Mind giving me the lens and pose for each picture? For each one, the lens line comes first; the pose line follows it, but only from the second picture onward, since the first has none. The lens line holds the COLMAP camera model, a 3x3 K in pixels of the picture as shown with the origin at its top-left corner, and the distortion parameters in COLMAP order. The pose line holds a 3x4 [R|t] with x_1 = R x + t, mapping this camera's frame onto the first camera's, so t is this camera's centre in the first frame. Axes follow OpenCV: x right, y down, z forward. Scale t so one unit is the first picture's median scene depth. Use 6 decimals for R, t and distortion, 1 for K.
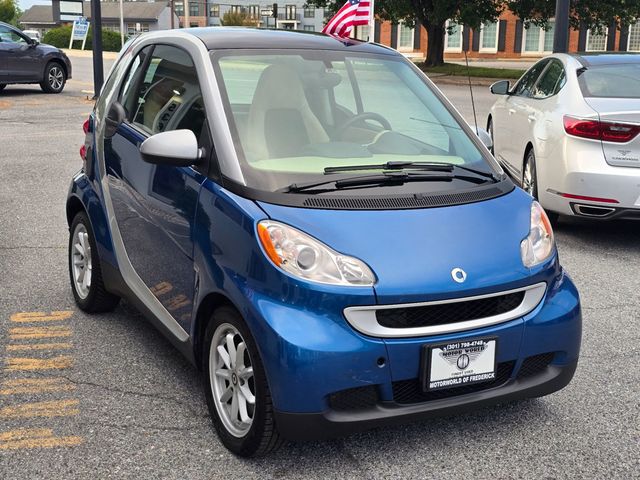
lens RADIAL K [[432.5, 0, 320.0], [0, 432.5, 240.0], [0, 0, 1]] dist [0.050162, -0.043356]
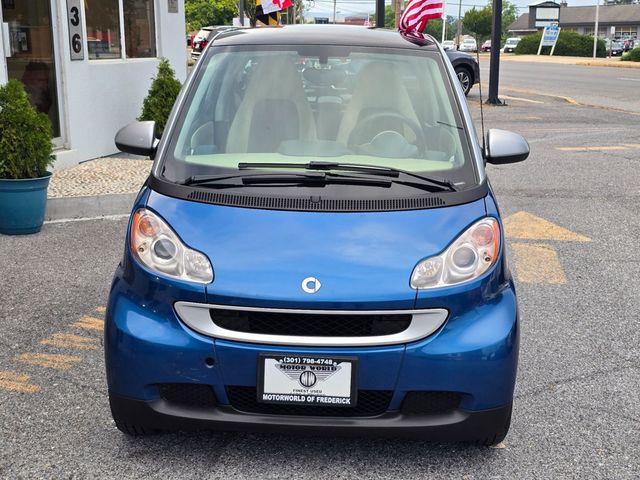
lens RADIAL K [[444.4, 0, 320.3], [0, 444.4, 236.0], [0, 0, 1]] dist [0.049691, -0.056260]
pose [[0.955836, 0.100968, -0.276014, 0.562359], [-0.104274, 0.994545, 0.002710, -0.026765], [0.274781, 0.026191, 0.961150, 0.086082]]
